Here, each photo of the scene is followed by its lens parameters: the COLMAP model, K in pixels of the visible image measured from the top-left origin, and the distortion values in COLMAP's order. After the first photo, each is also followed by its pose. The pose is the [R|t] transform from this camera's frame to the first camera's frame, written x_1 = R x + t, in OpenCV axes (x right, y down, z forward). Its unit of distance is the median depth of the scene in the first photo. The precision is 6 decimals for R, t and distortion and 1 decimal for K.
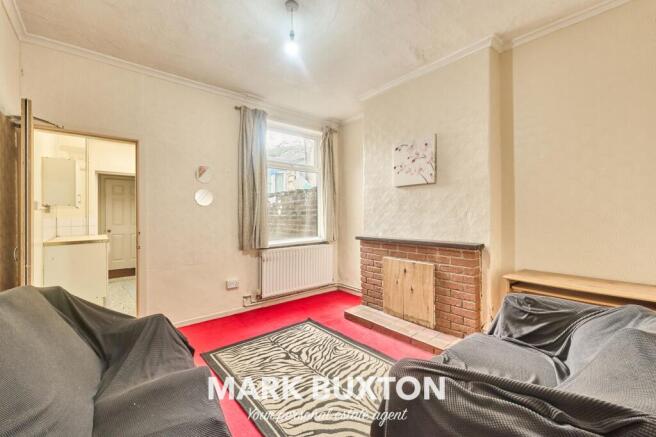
lens RADIAL K [[268.5, 0, 328.0], [0, 268.5, 218.5], [0, 0, 1]] dist [-0.000624, -0.000019]
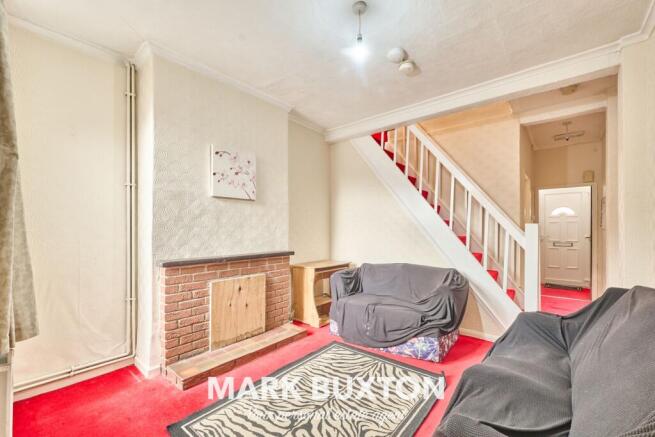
lens RADIAL K [[272.3, 0, 328.3], [0, 272.3, 232.1], [0, 0, 1]] dist [0.000955, 0.000065]
pose [[-0.176842, -0.000317, 0.984239, -0.734138], [0.014808, 0.999886, 0.002983, -0.002317], [-0.984128, 0.015103, -0.176818, 0.889488]]
